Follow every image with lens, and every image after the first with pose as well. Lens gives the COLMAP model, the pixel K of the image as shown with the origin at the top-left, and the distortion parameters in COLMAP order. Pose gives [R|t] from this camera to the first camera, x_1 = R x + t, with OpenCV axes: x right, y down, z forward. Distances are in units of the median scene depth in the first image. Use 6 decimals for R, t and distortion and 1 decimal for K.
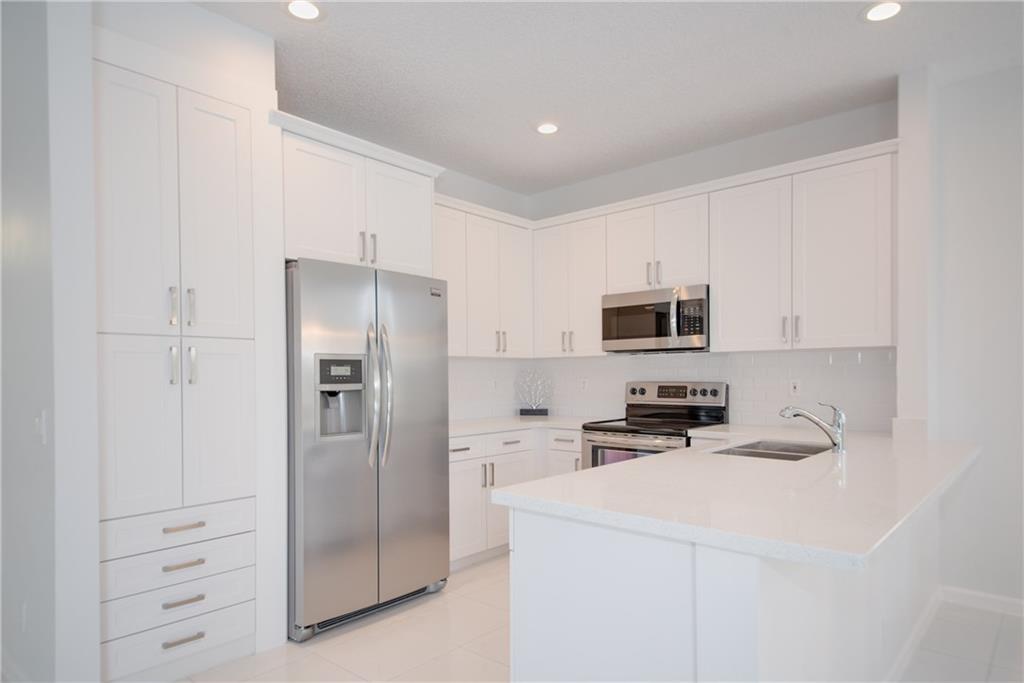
lens RADIAL K [[608.2, 0, 513.8], [0, 608.2, 379.8], [0, 0, 1]] dist [0.039223, -0.000847]
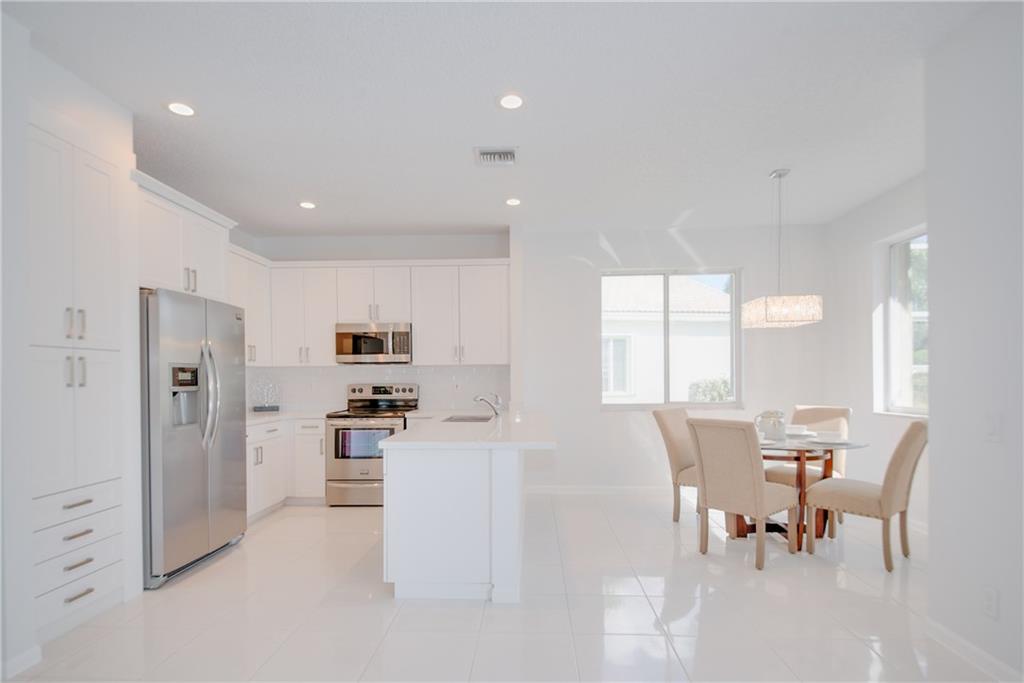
lens RADIAL K [[502.2, 0, 514.5], [0, 502.2, 378.7], [0, 0, 1]] dist [-0.000104, -0.000257]
pose [[0.779915, -0.001320, 0.625884, -0.320392], [0.007948, 0.999938, -0.007795, 0.003456], [-0.625835, 0.011053, 0.779878, -0.213962]]
